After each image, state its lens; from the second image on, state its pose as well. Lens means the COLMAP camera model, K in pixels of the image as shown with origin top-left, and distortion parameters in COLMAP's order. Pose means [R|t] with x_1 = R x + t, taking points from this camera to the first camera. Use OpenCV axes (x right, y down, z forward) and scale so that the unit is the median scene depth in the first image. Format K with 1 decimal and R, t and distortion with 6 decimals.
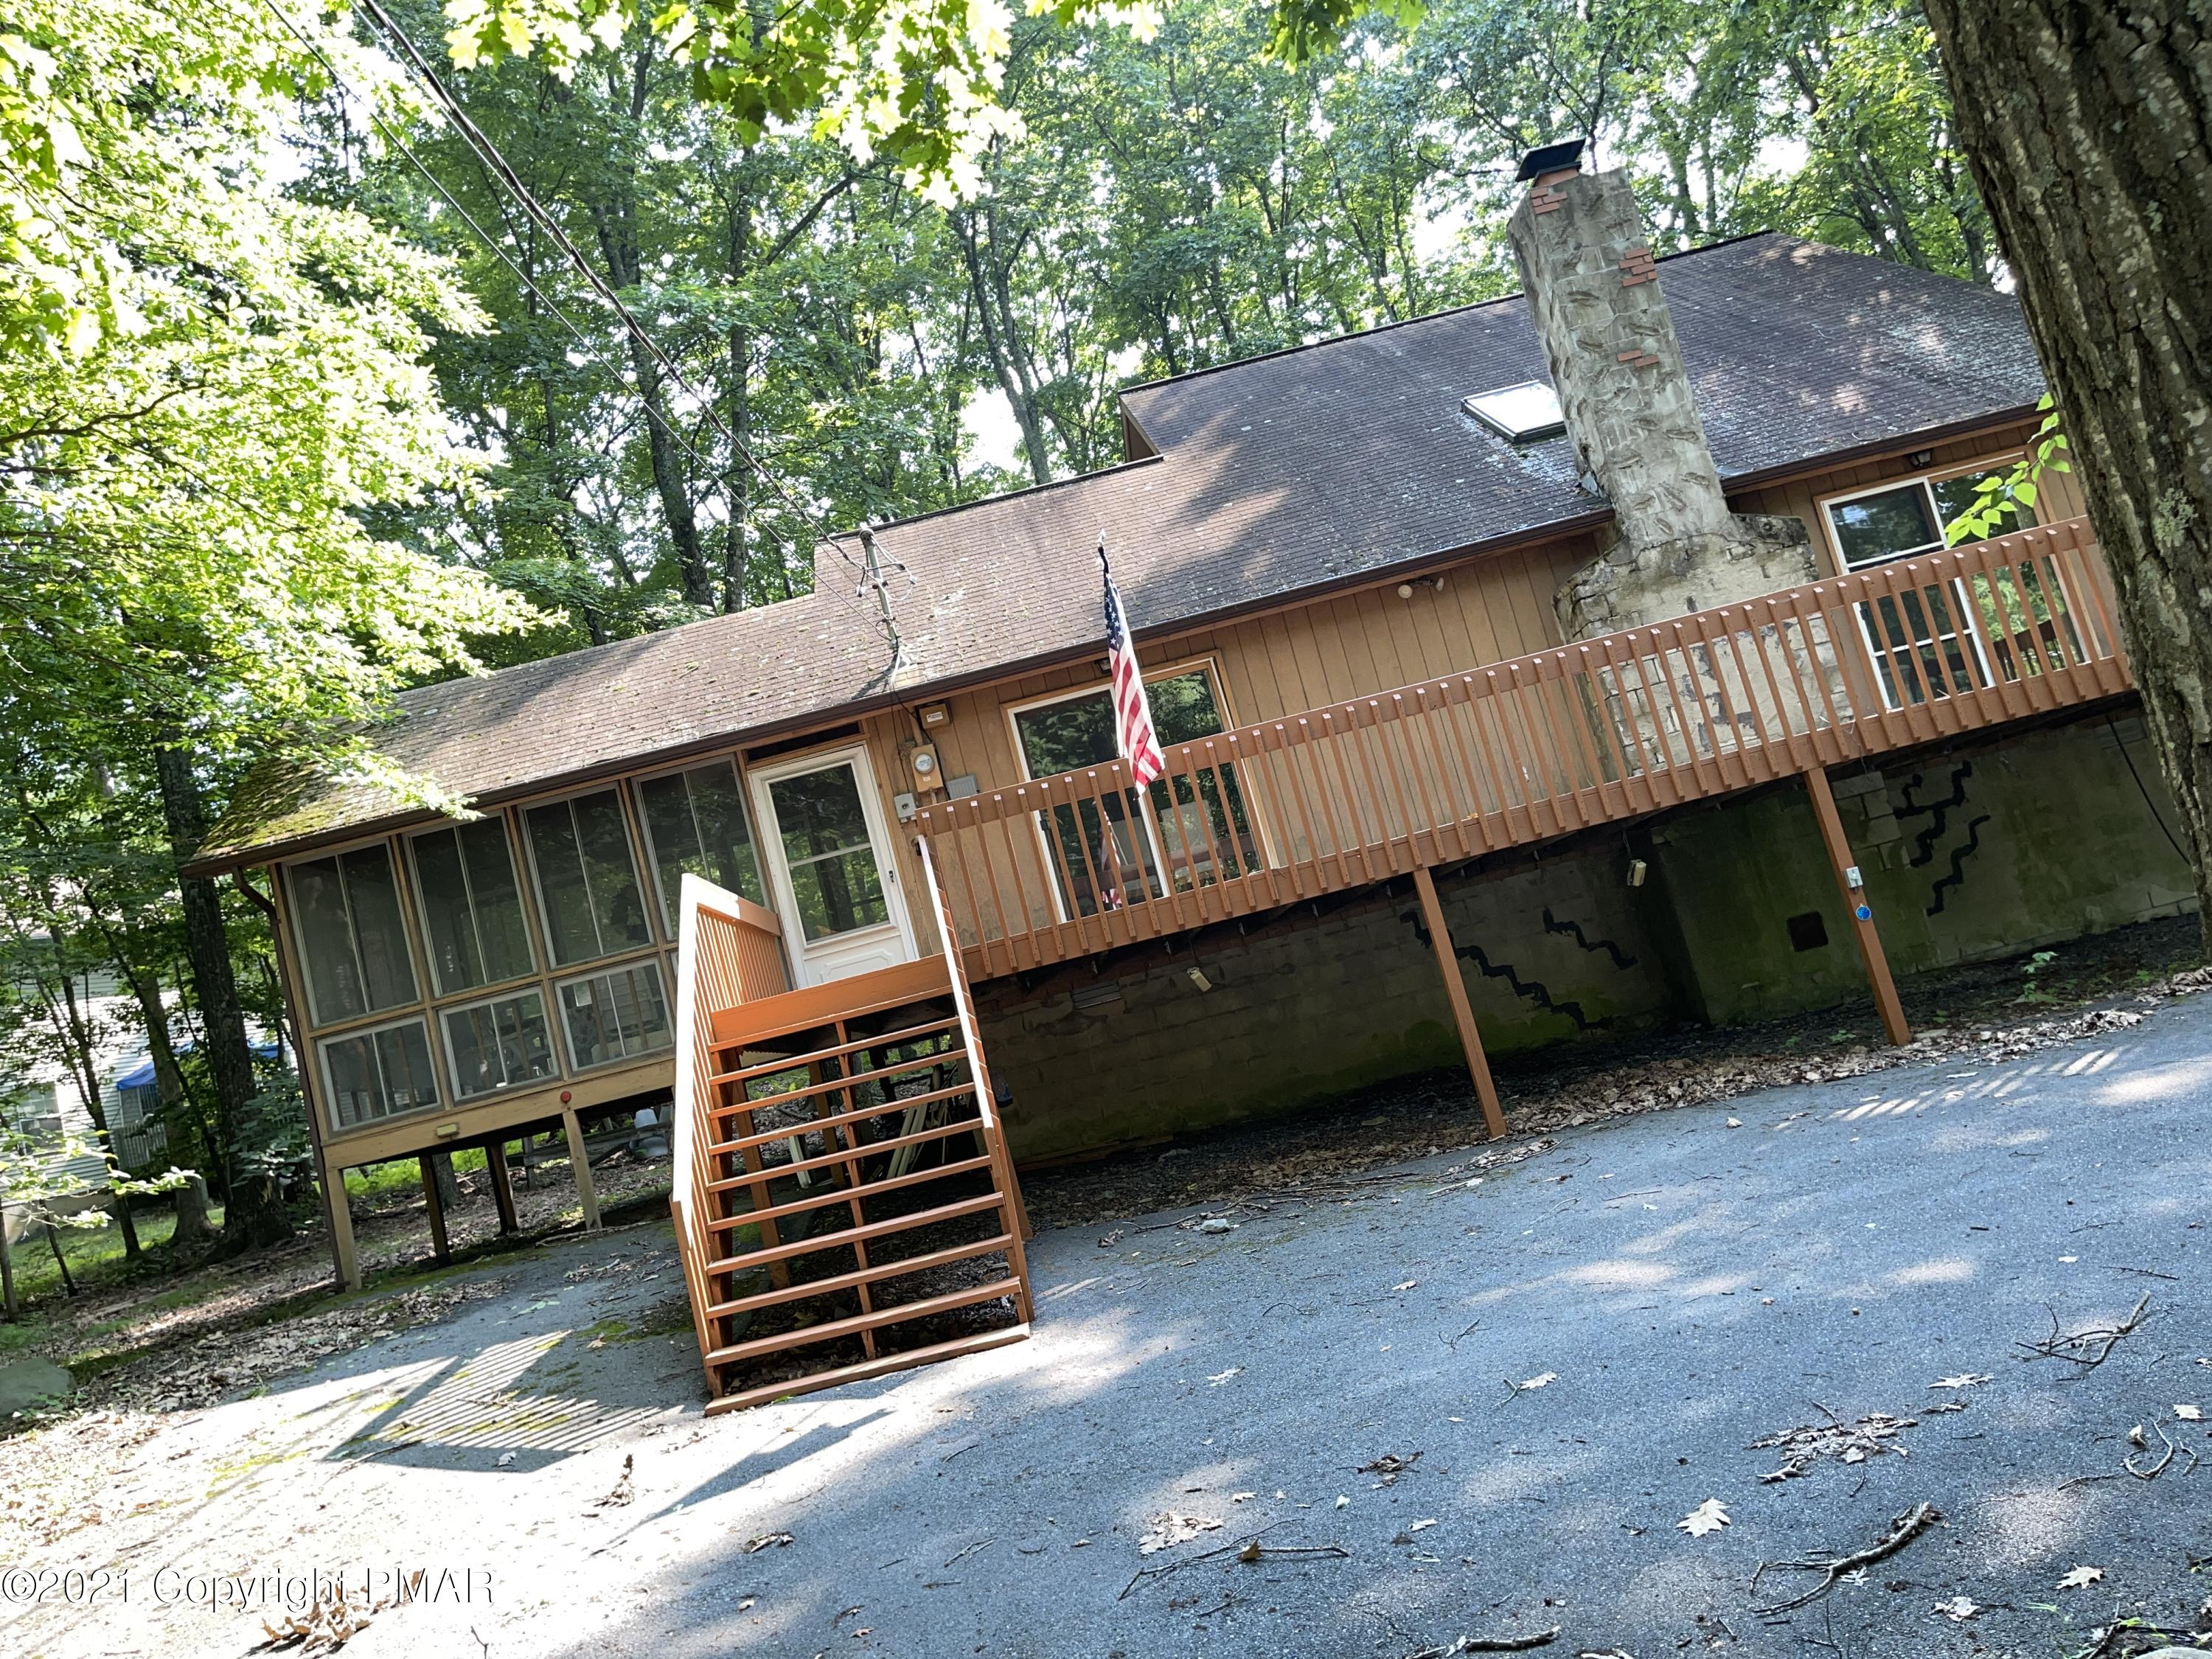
lens RADIAL K [[1691.1, 0, 1115.0], [0, 1691.1, 833.6], [0, 0, 1]] dist [0.078038, -0.087422]
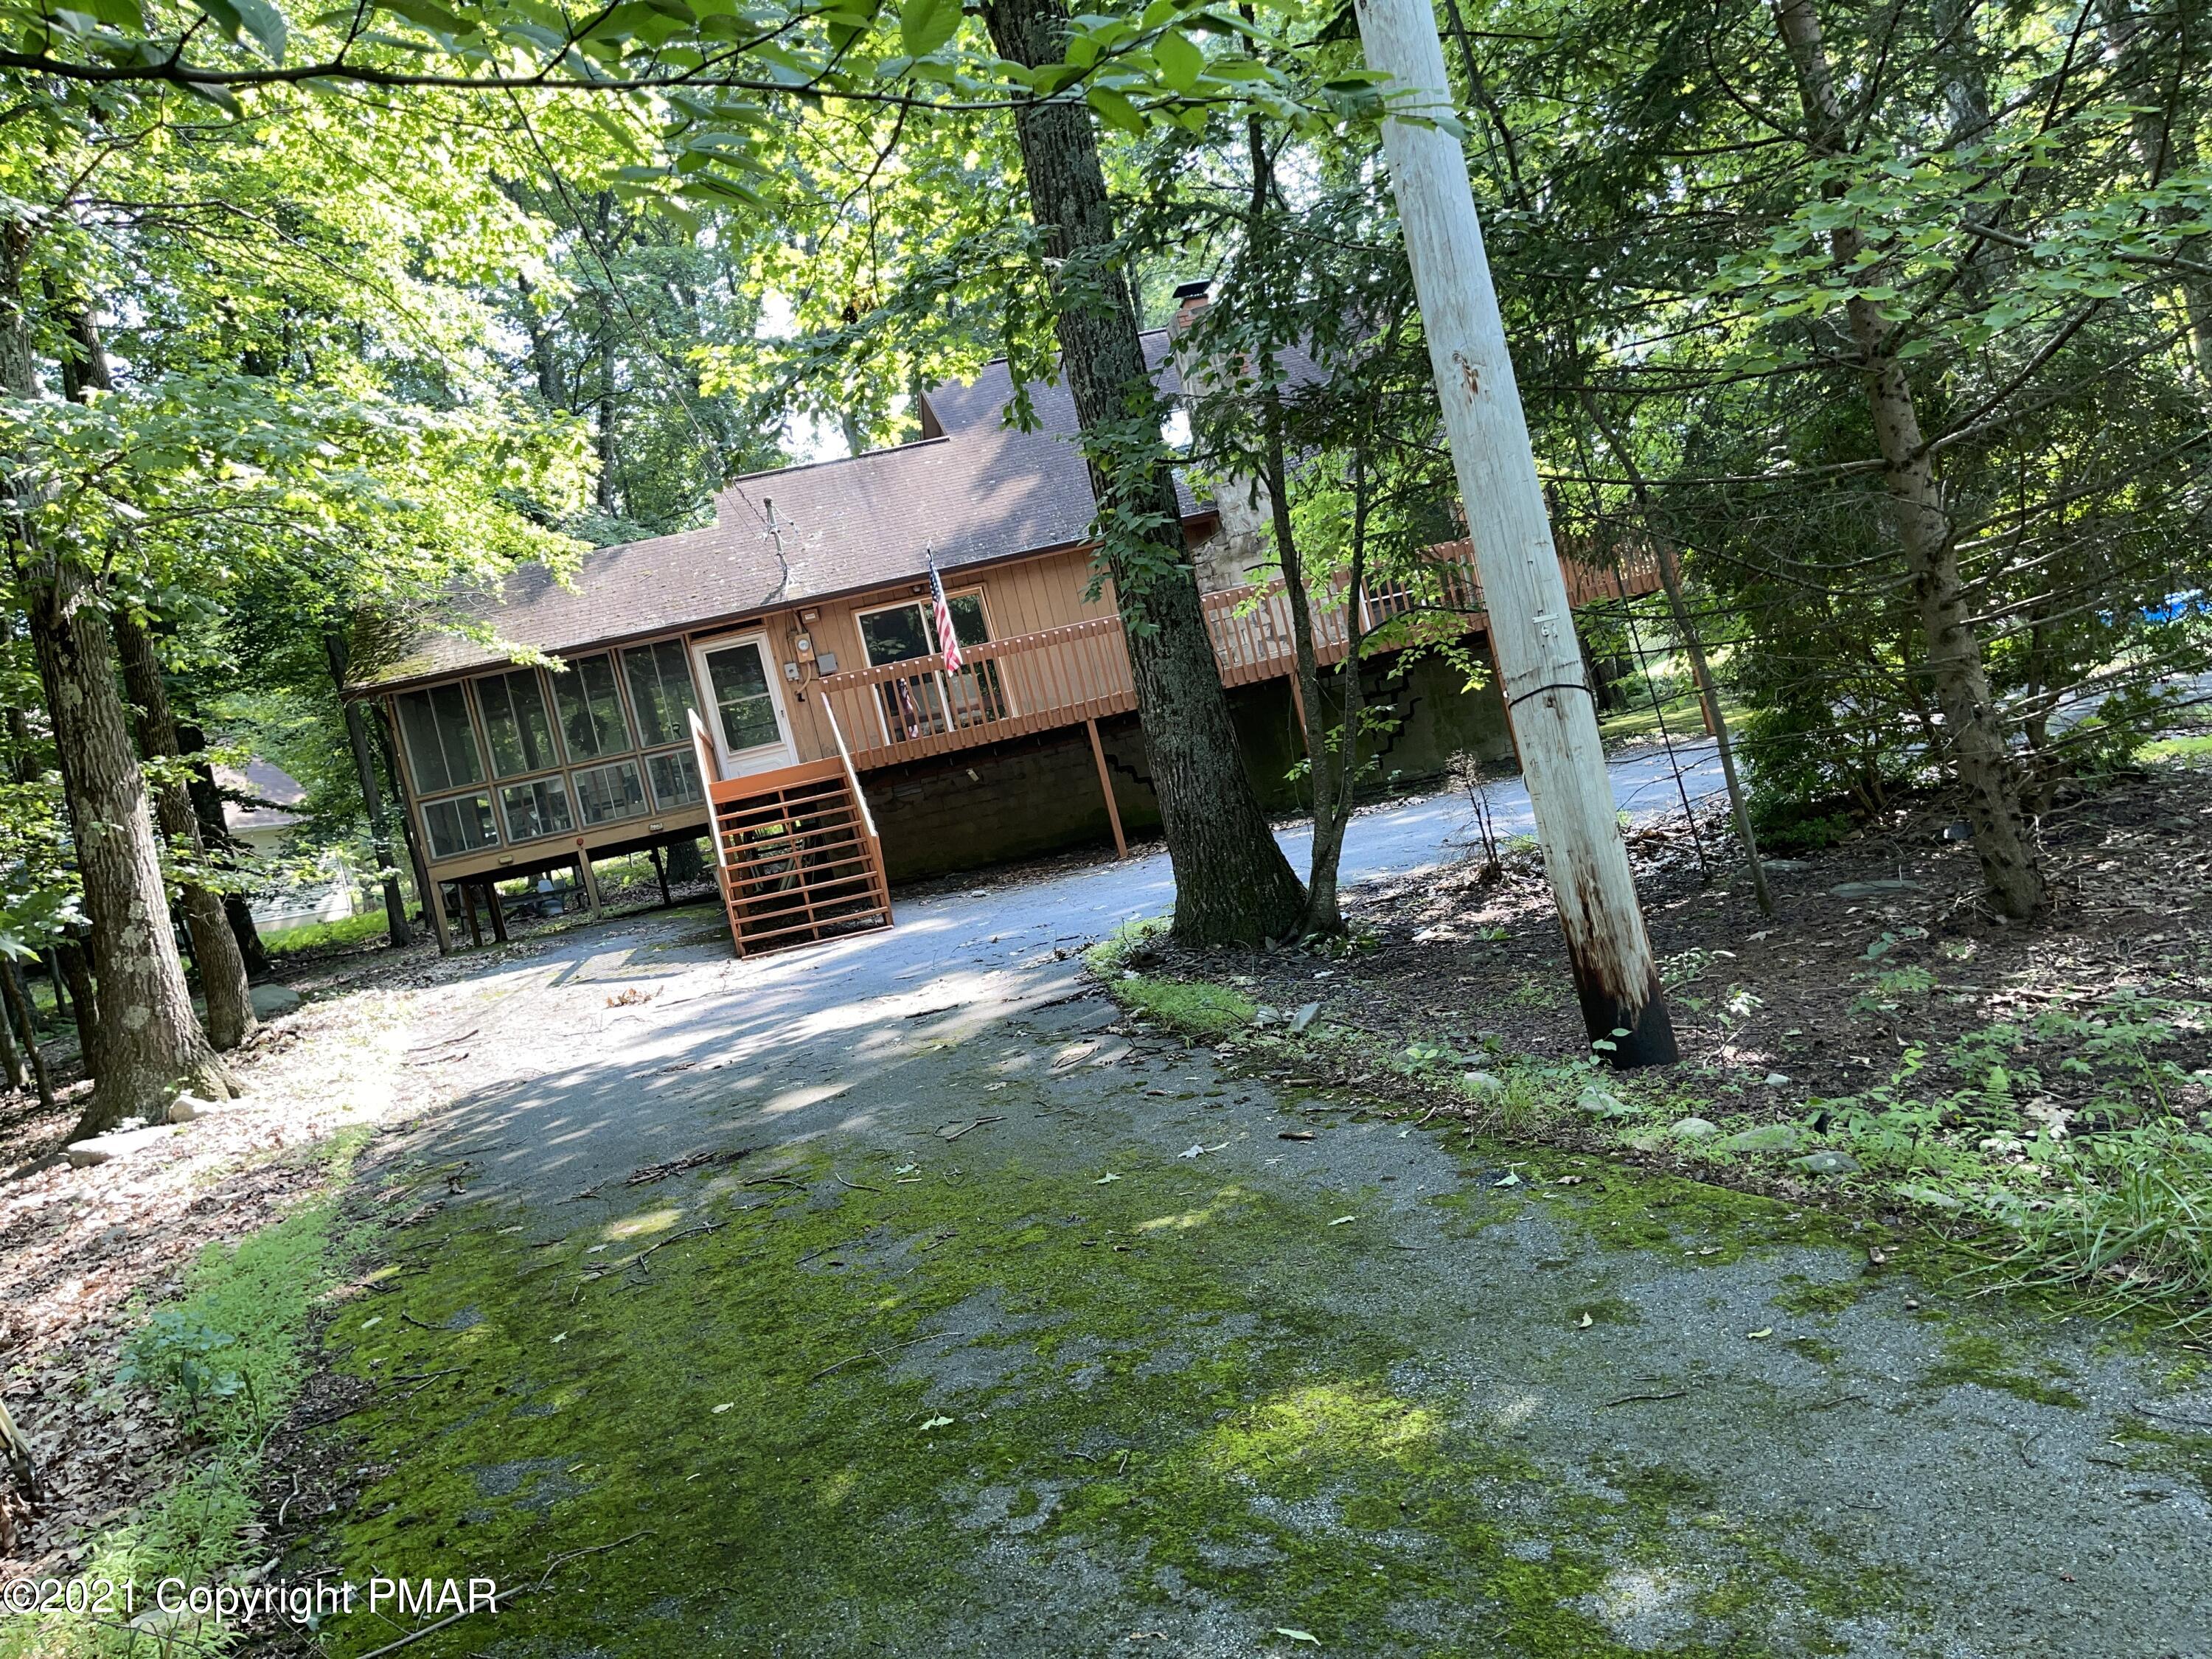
lens RADIAL K [[1691.1, 0, 1115.0], [0, 1691.1, 833.6], [0, 0, 1]] dist [0.078038, -0.087422]
pose [[0.988574, 0.019677, 0.149445, -0.057939], [-0.033566, 0.995286, 0.090995, -0.019978], [-0.146950, -0.094971, 0.984574, -0.693845]]
